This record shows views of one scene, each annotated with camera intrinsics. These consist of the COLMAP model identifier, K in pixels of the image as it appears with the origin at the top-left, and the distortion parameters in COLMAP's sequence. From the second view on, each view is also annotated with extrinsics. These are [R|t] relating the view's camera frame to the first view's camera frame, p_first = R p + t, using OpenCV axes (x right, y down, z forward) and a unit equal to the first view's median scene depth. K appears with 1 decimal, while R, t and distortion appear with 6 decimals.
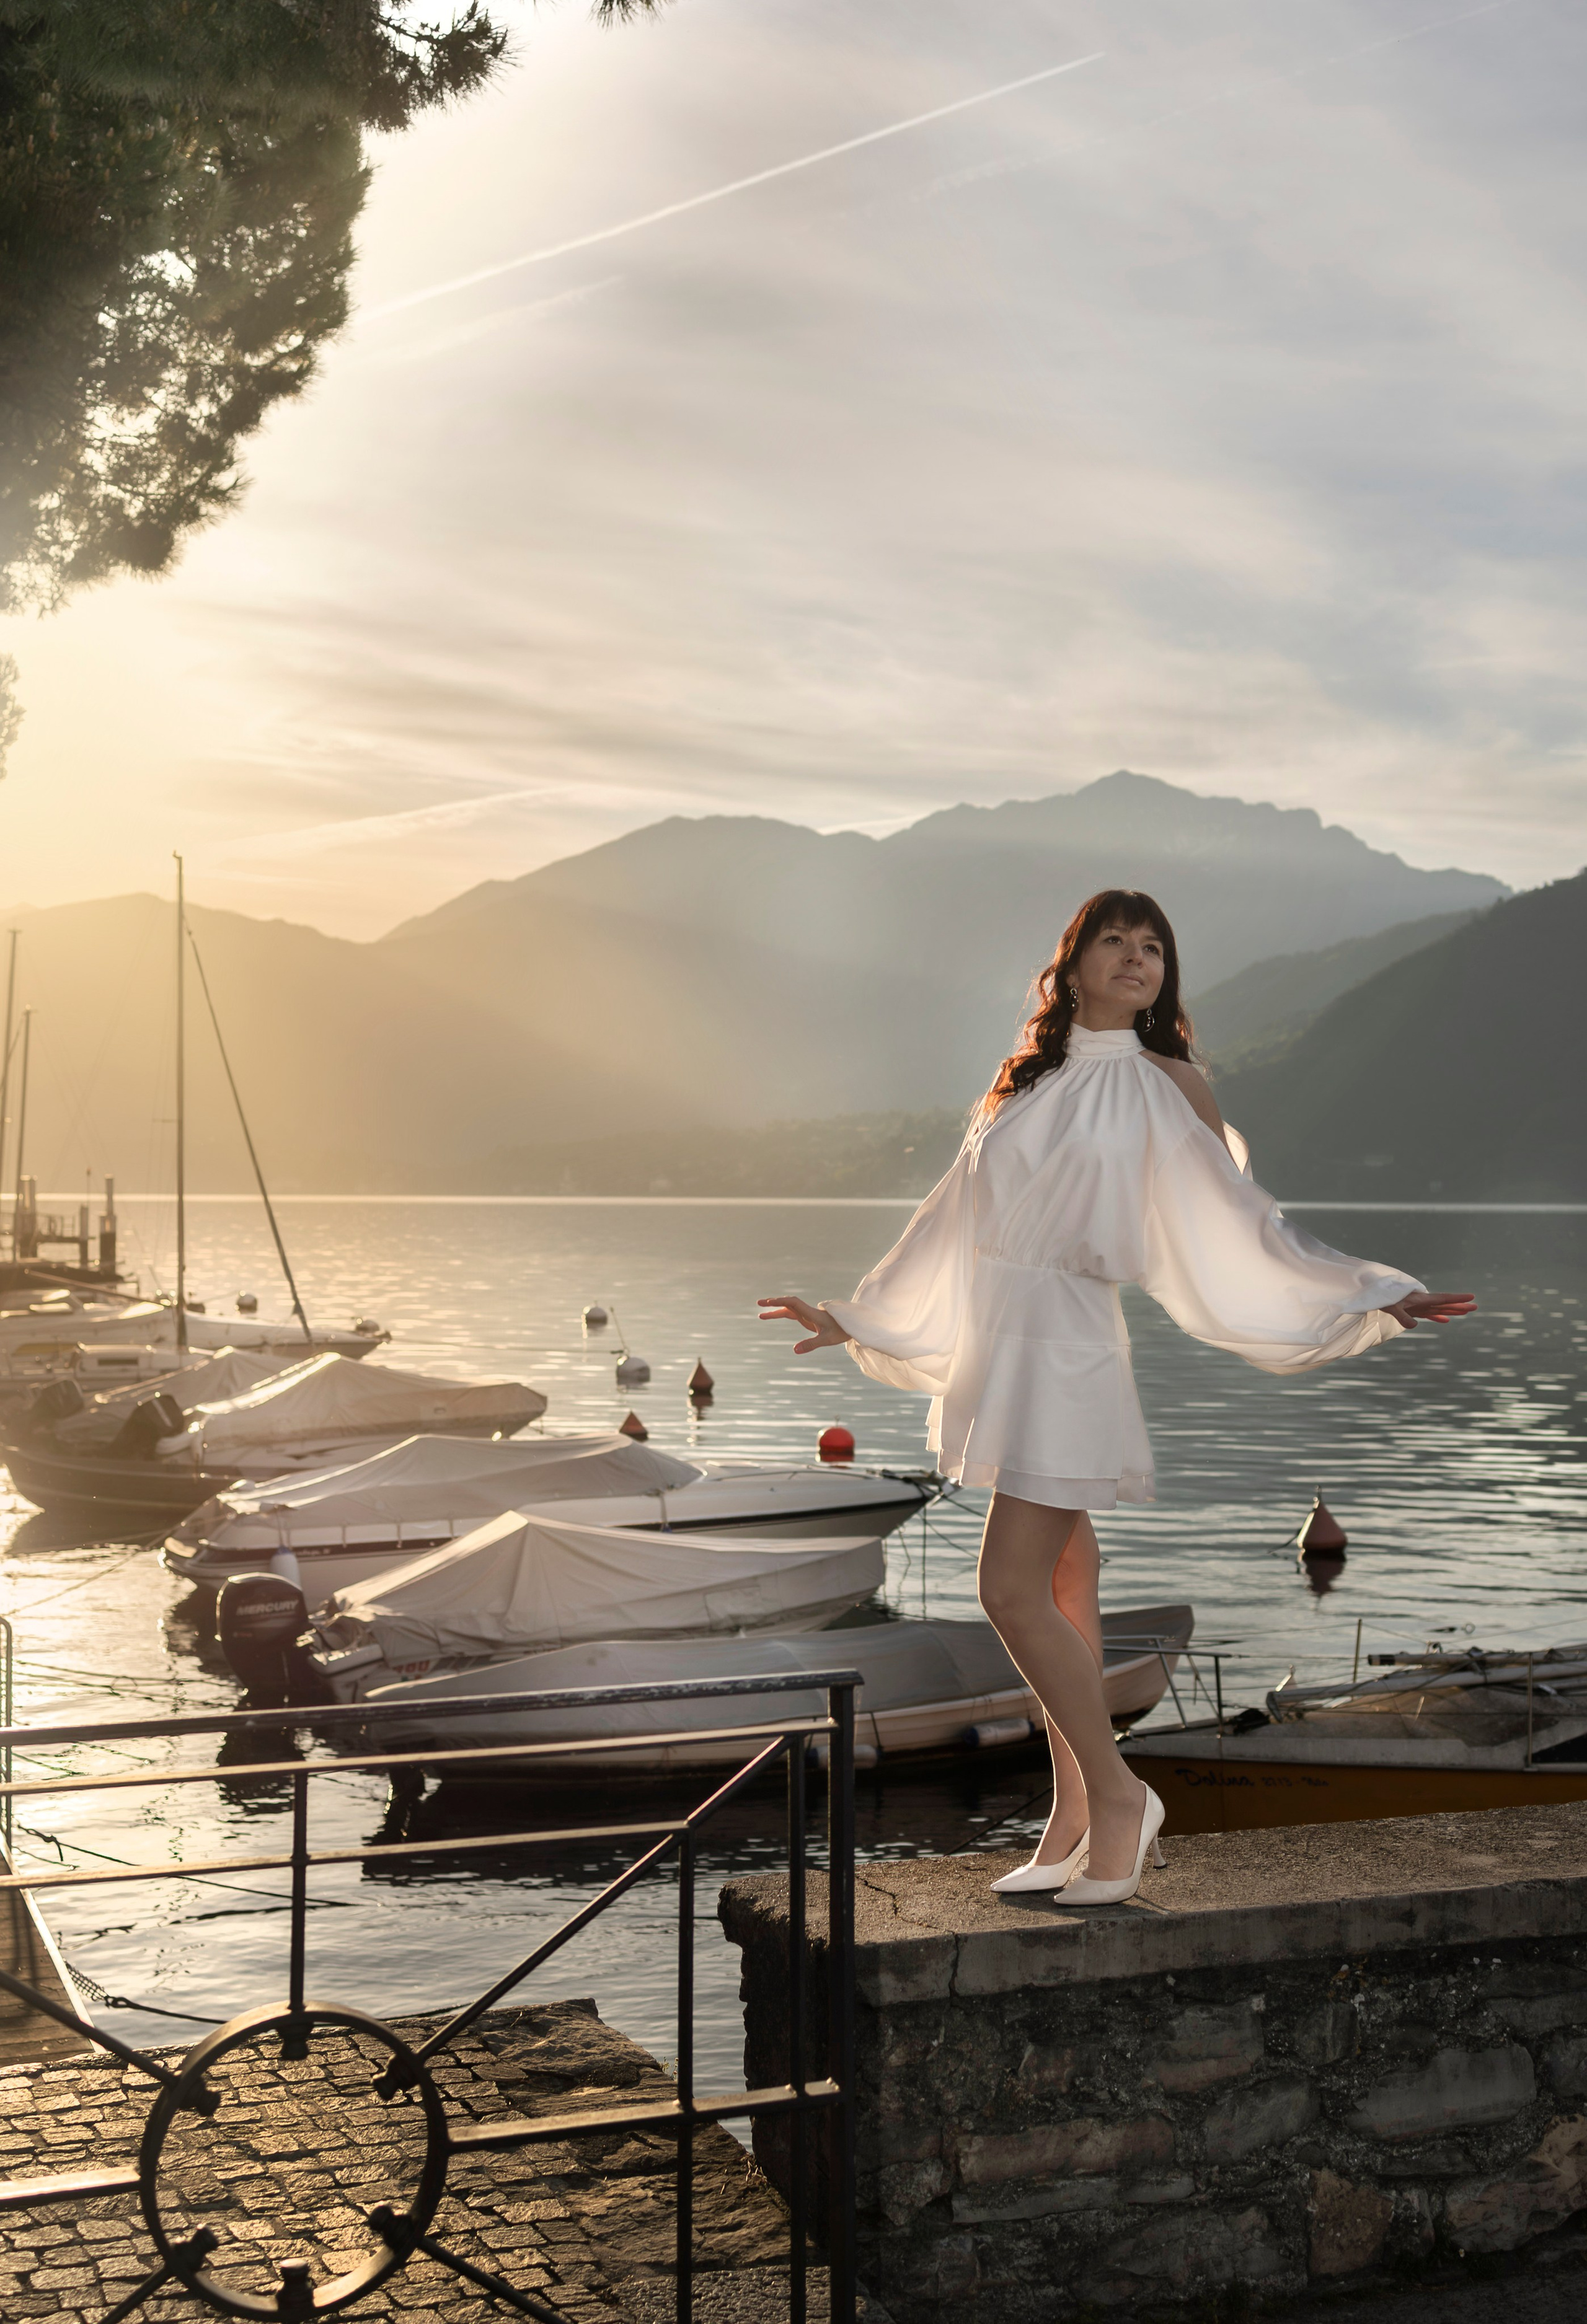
lens RADIAL K [[3131.1, 0, 793.5], [0, 3131.1, 1162.0], [0, 0, 1]] dist [0.010913, 0.005929]
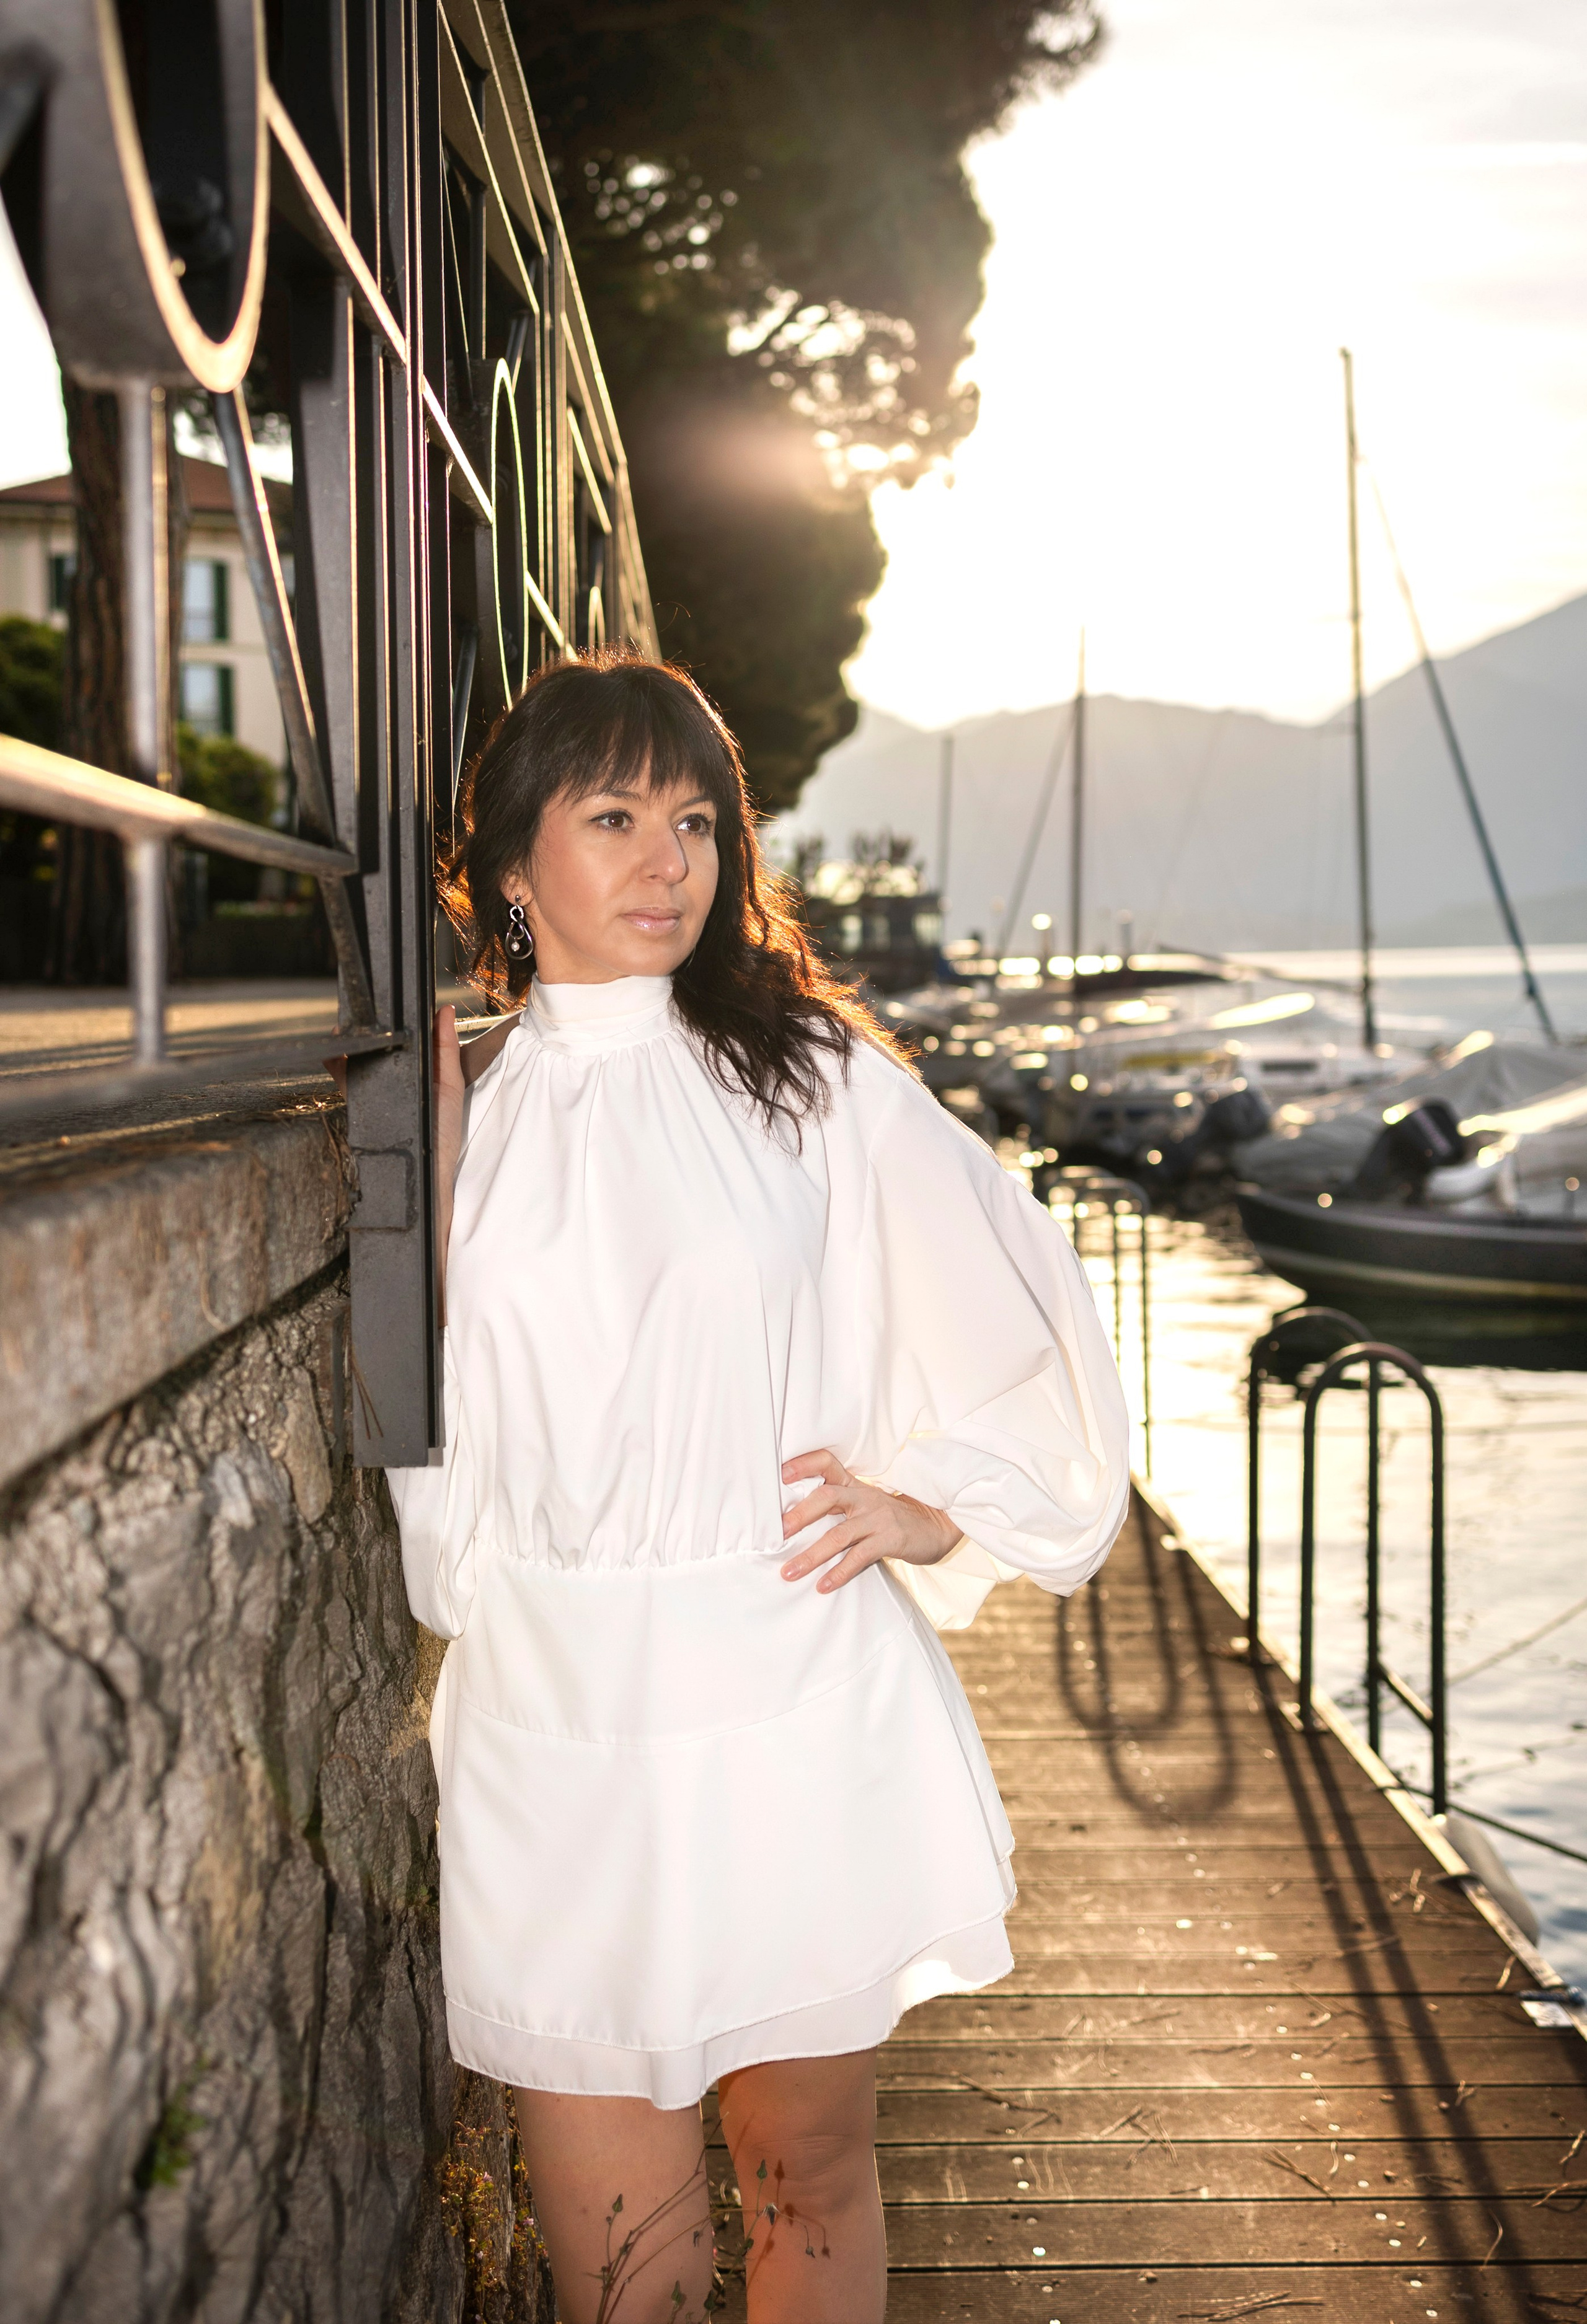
lens RADIAL K [[2472.9, 0, 789.7], [0, 2472.9, 1048.1], [0, 0, 1]] dist [0.007833, 0.006564]
pose [[0.949574, -0.021989, -0.312772, -0.168151], [0.033053, 0.999000, 0.030116, 0.043976], [0.311797, -0.038935, 0.949351, 0.486784]]
